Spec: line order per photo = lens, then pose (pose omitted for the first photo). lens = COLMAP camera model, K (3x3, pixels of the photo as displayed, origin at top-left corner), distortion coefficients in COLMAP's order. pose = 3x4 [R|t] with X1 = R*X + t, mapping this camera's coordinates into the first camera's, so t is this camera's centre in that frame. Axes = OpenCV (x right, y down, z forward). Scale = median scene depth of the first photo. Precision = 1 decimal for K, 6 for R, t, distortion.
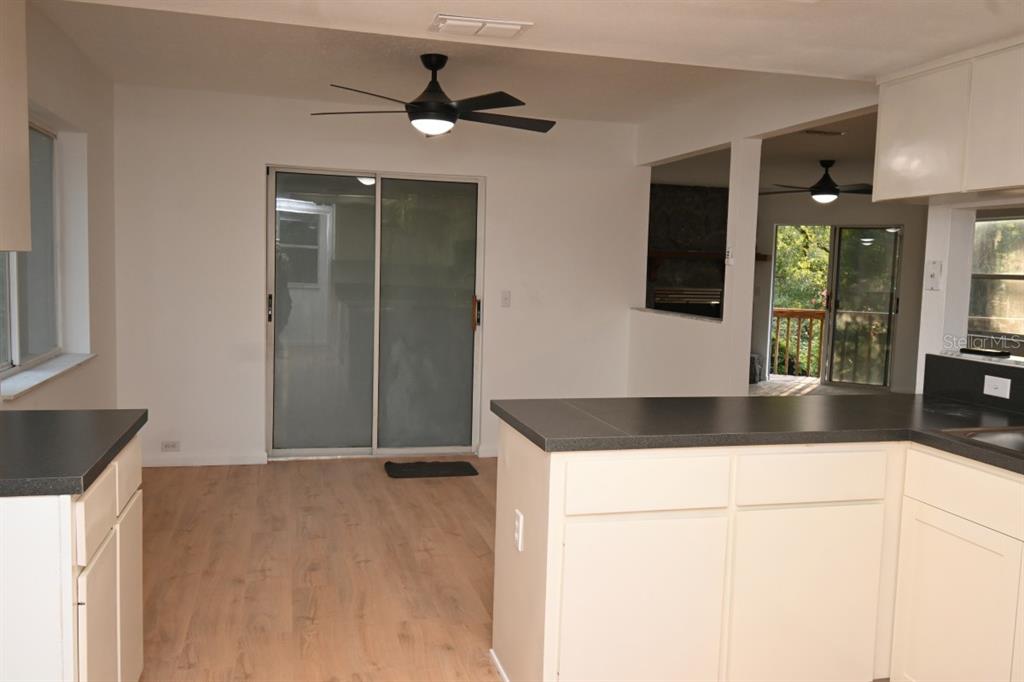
lens RADIAL K [[842.8, 0, 512.8], [0, 842.8, 342.0], [0, 0, 1]] dist [-0.005723, -0.011859]
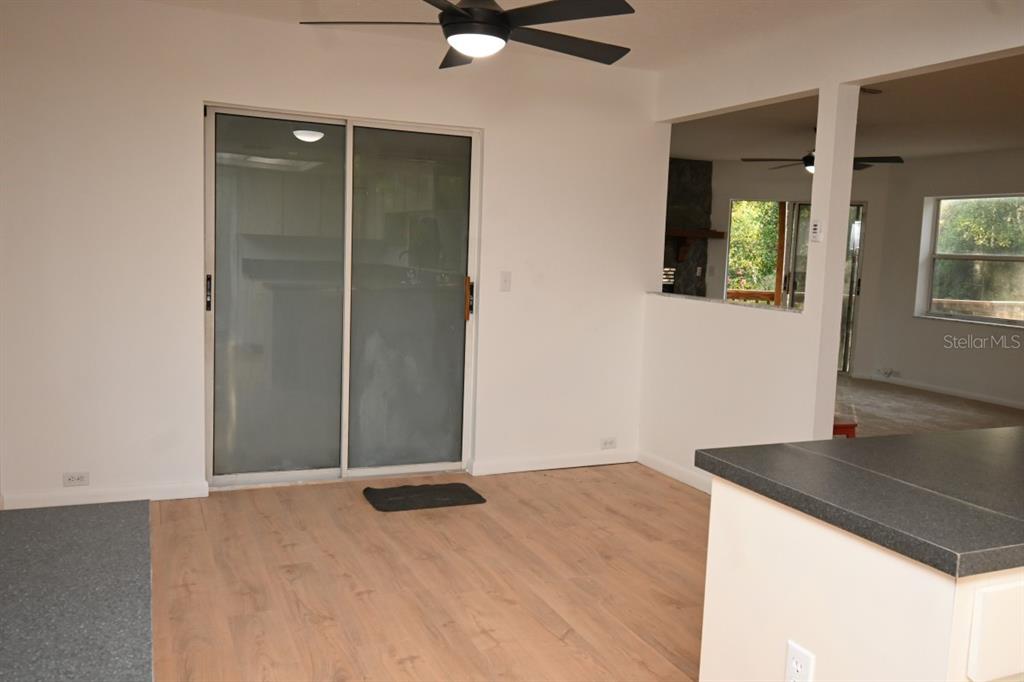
lens RADIAL K [[842.8, 0, 510.5], [0, 842.8, 342.2], [0, 0, 1]] dist [-0.005723, -0.011859]
pose [[0.989018, -0.007945, 0.147580, -0.130888], [0.003960, 0.999620, 0.027279, -0.015204], [-0.147741, -0.026395, 0.988674, 0.203704]]
